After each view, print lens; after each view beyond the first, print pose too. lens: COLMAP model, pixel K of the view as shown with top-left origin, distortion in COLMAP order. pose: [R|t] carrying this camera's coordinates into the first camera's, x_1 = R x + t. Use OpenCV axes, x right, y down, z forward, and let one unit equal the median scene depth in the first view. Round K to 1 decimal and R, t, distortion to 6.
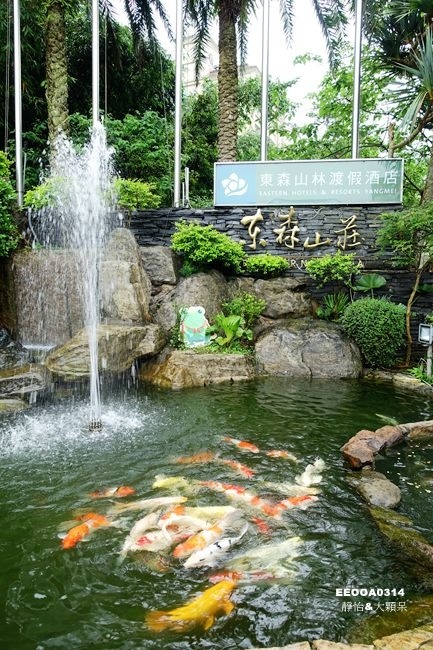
lens RADIAL K [[446.2, 0, 216.5], [0, 446.2, 325.0], [0, 0, 1]] dist [0.000272, -0.000383]
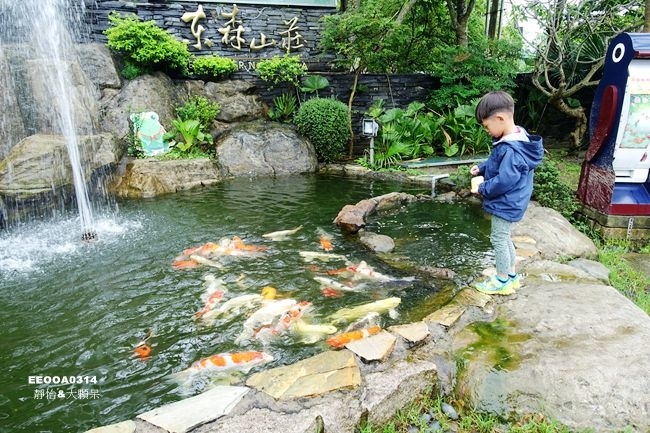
lens RADIAL K [[446.2, 0, 325.0], [0, 446.2, 216.5], [0, 0, 1]] dist [0.000272, -0.000383]
pose [[0.911167, -0.127974, 0.391660, -0.098967], [0.058081, 0.980945, 0.185400, 0.020948], [-0.407924, -0.146182, 0.901238, -0.026754]]
